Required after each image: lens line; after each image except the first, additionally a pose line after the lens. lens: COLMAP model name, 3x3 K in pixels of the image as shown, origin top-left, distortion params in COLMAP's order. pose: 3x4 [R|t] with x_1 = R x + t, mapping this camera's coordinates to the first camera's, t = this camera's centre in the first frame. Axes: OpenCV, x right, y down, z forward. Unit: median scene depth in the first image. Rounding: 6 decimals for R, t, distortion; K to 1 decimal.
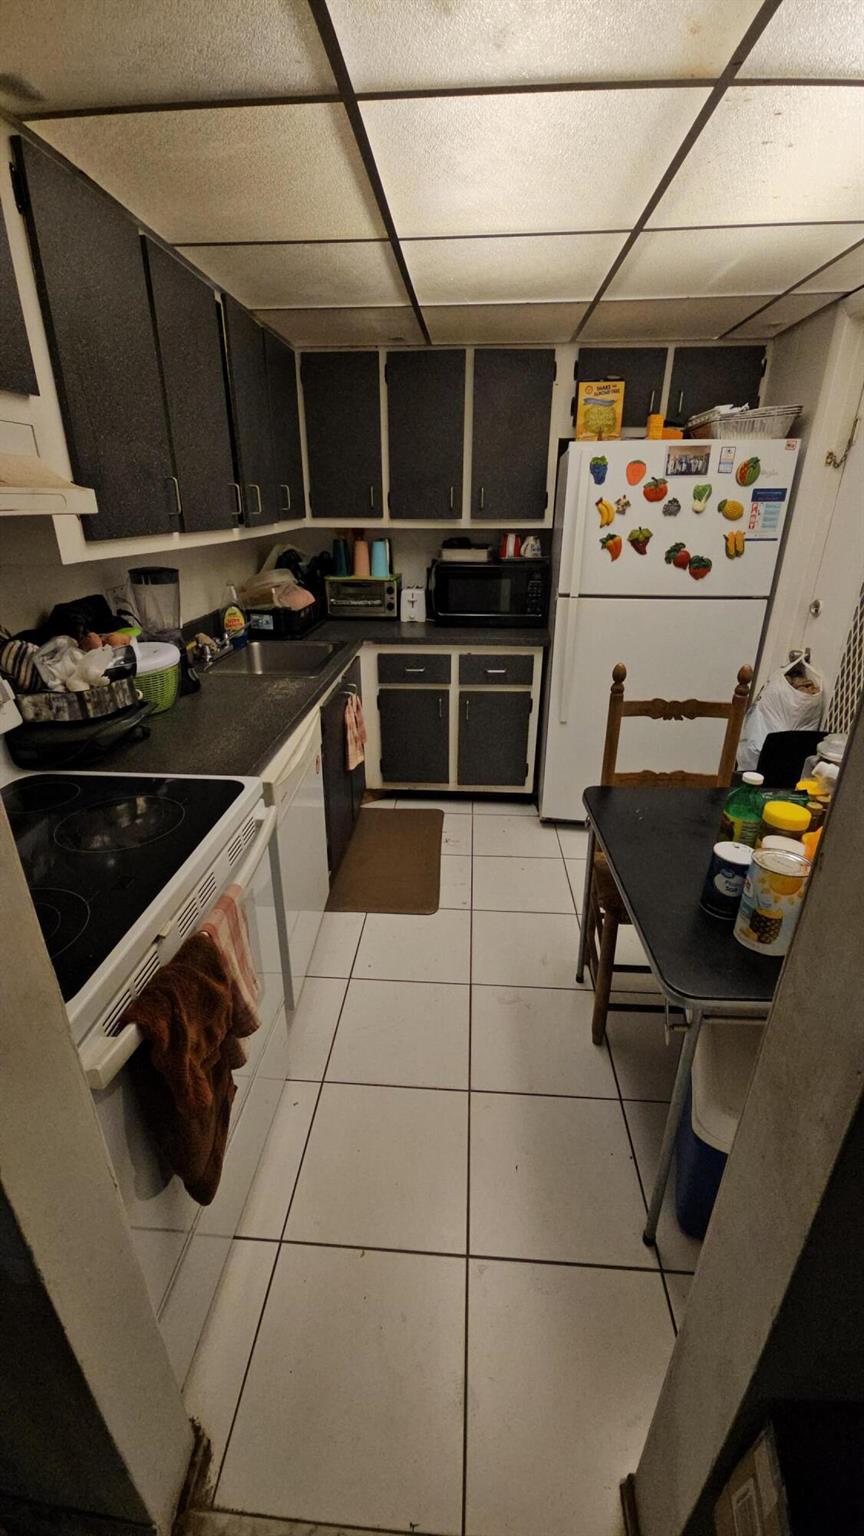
lens RADIAL K [[629.8, 0, 429.2], [0, 629.8, 772.0], [0, 0, 1]] dist [-0.000390, -0.000764]
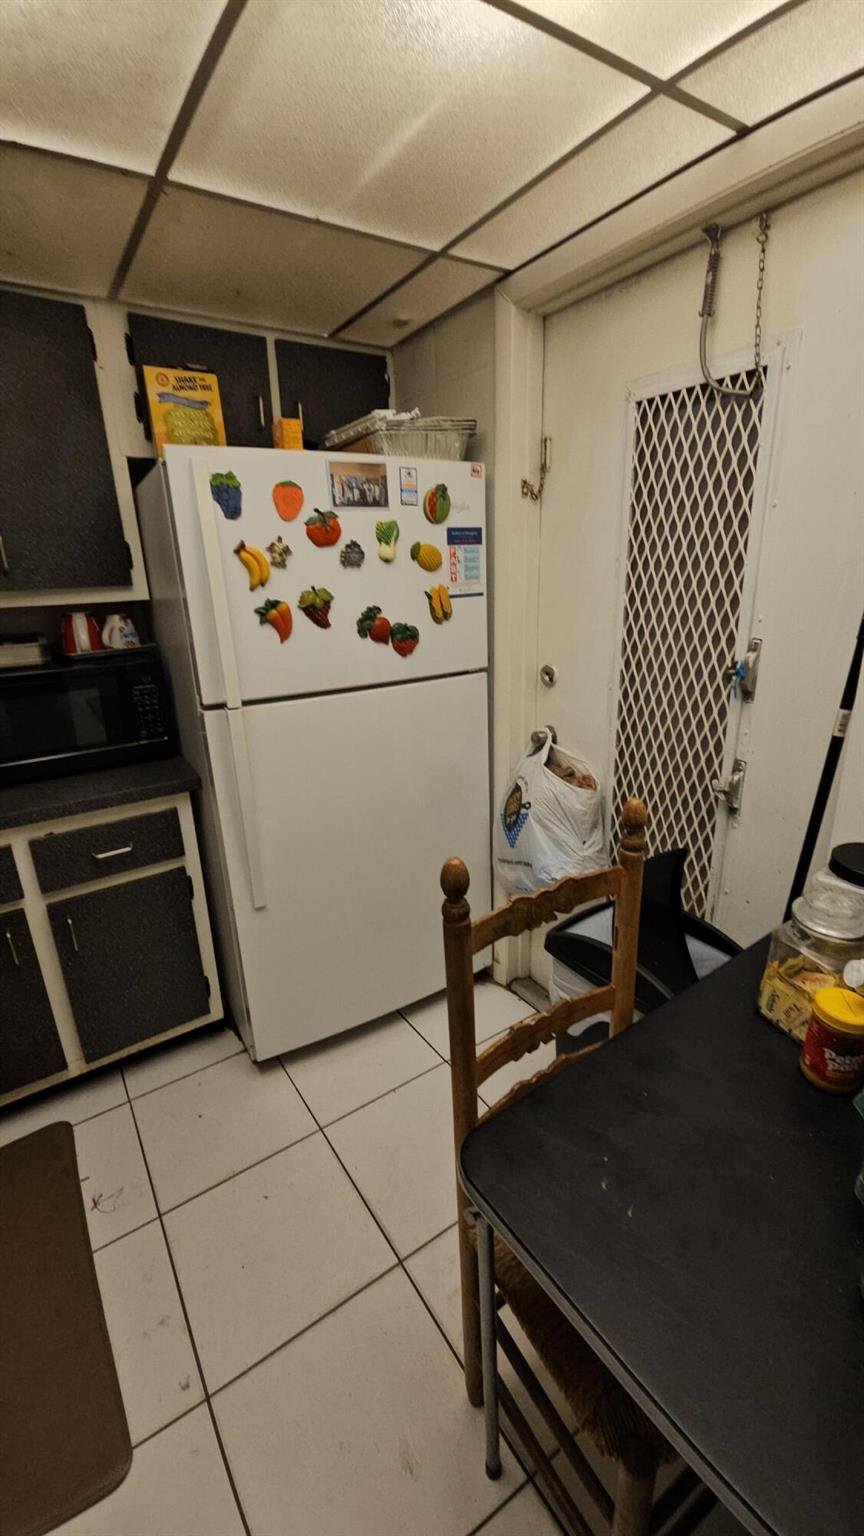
lens RADIAL K [[629.8, 0, 430.7], [0, 629.8, 770.9], [0, 0, 1]] dist [-0.000390, -0.000764]
pose [[0.791638, -0.212438, 0.572869, 0.029848], [0.273664, 0.961583, -0.021585, -0.165568], [-0.546276, 0.173861, 0.819362, 0.450917]]
